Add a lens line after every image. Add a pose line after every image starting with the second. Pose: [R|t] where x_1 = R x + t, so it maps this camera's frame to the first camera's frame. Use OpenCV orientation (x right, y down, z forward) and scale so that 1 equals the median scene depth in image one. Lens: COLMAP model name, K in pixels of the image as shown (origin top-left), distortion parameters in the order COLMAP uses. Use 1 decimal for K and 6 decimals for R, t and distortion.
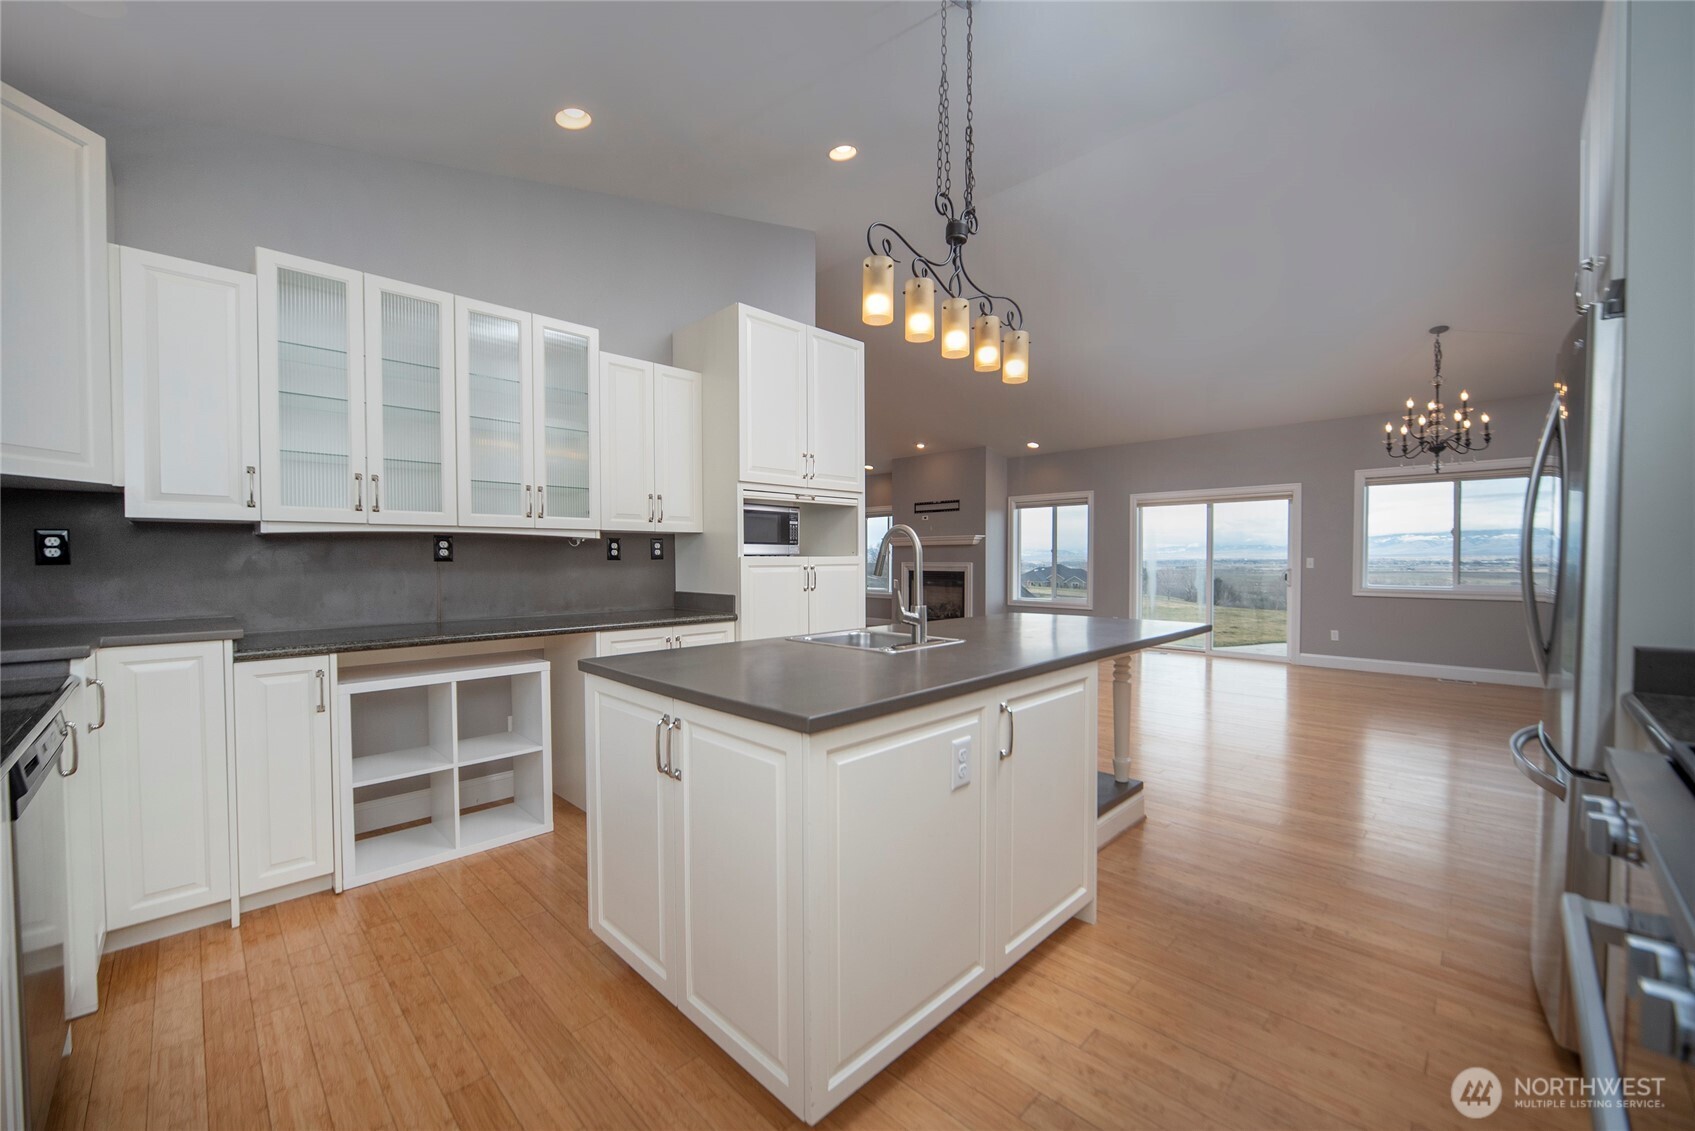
lens RADIAL K [[664.9, 0, 849.3], [0, 664.9, 569.9], [0, 0, 1]] dist [0.000455, 0.000152]
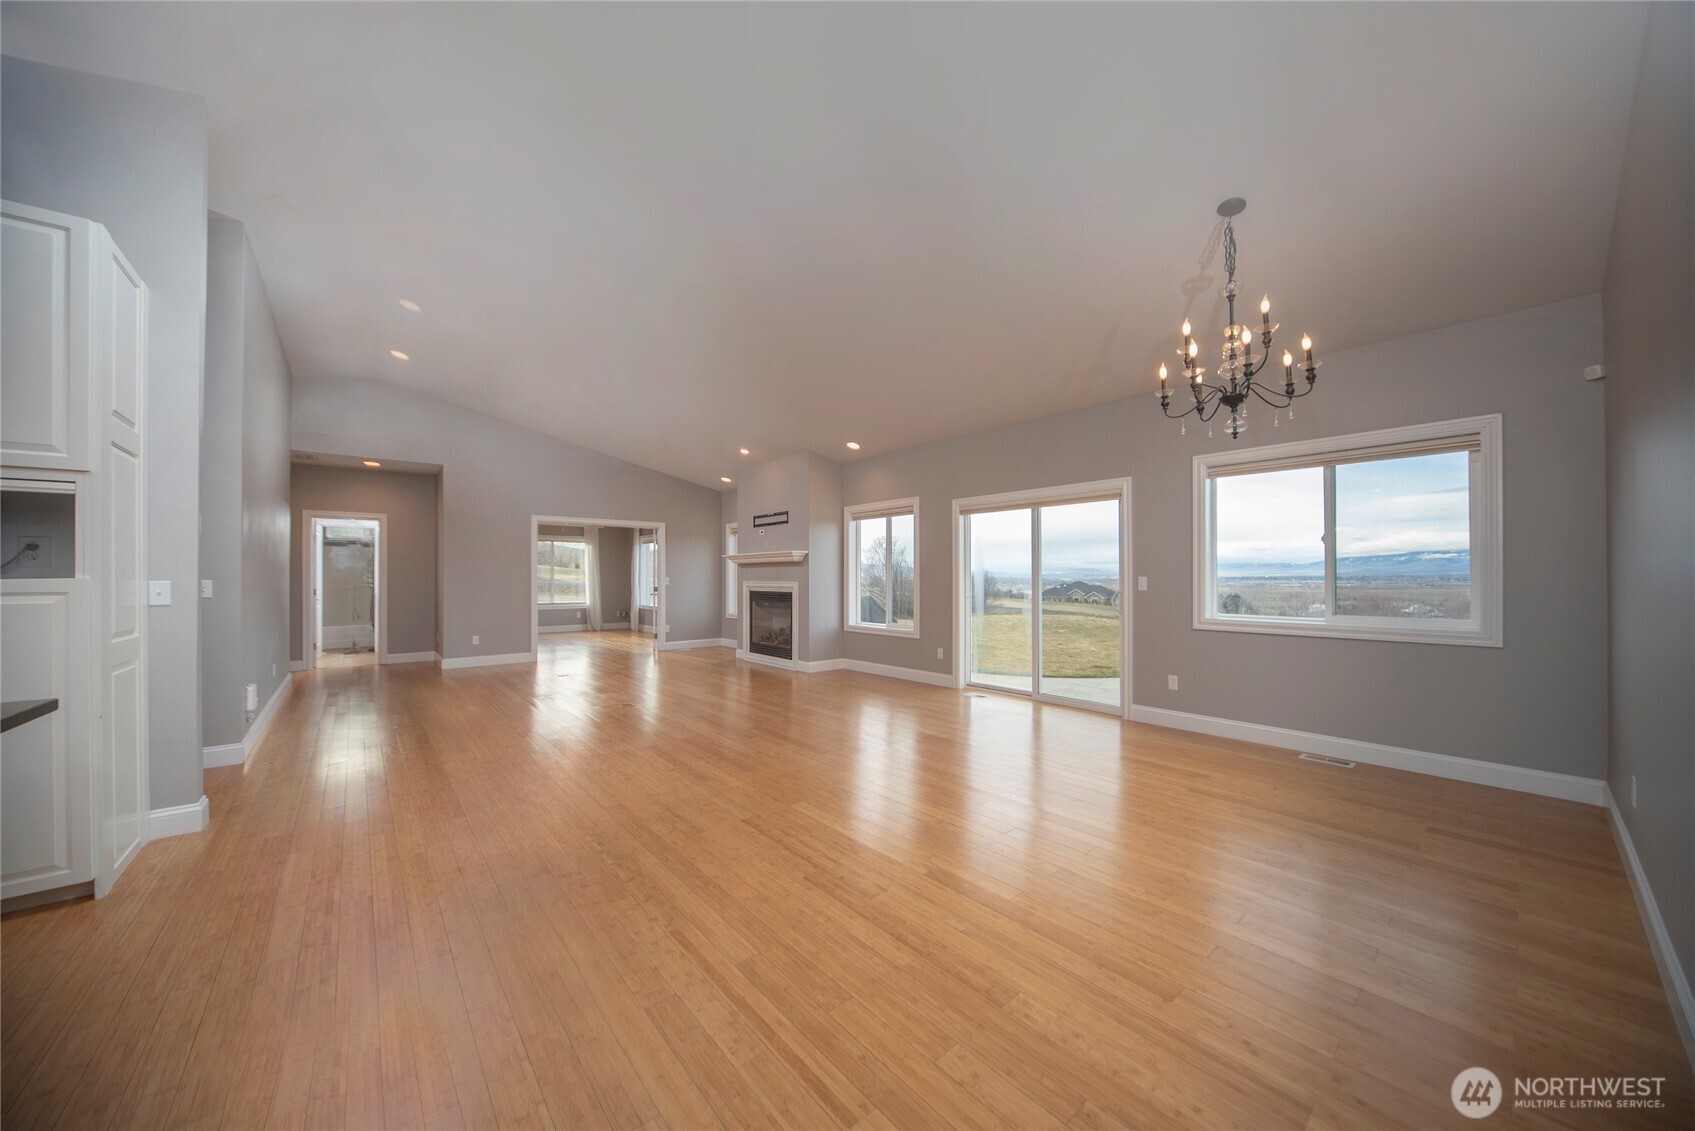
lens RADIAL K [[587.2, 0, 826.5], [0, 587.2, 574.4], [0, 0, 1]] dist [-0.009594, -0.000015]
pose [[0.994273, -0.001478, -0.106857, 0.370239], [-0.000719, 0.999789, -0.020518, -0.005756], [0.106864, 0.020477, 0.994063, 0.278620]]
